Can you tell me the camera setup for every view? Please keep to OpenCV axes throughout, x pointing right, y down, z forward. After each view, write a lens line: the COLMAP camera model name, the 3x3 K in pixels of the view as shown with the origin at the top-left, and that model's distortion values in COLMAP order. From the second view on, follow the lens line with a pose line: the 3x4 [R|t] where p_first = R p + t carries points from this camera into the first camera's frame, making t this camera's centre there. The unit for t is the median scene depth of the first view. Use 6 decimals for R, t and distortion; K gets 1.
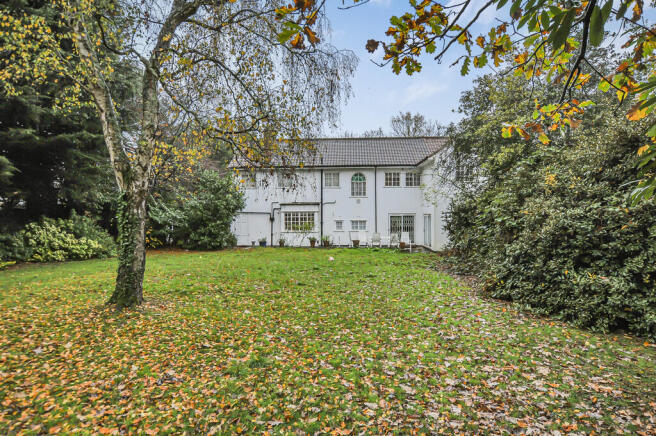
lens RADIAL K [[395.8, 0, 328.3], [0, 395.8, 216.7], [0, 0, 1]] dist [0.001498, -0.000113]
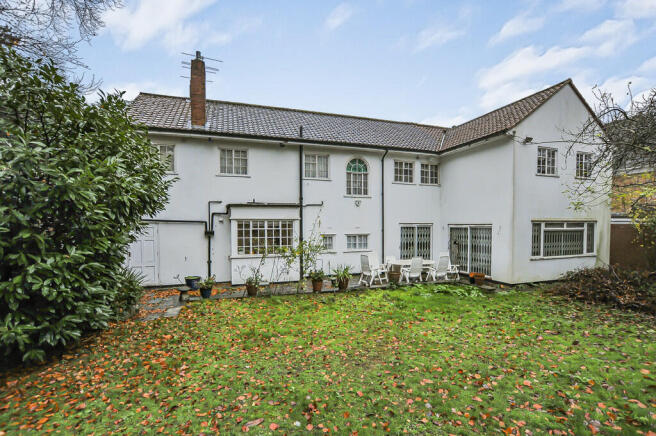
lens RADIAL K [[290.2, 0, 319.4], [0, 290.2, 237.7], [0, 0, 1]] dist [-0.002956, -0.000115]
pose [[0.921457, -0.015897, 0.388154, -0.159659], [0.000318, 0.999193, 0.040168, -0.003542], [-0.388479, -0.036890, 0.920719, 0.601174]]
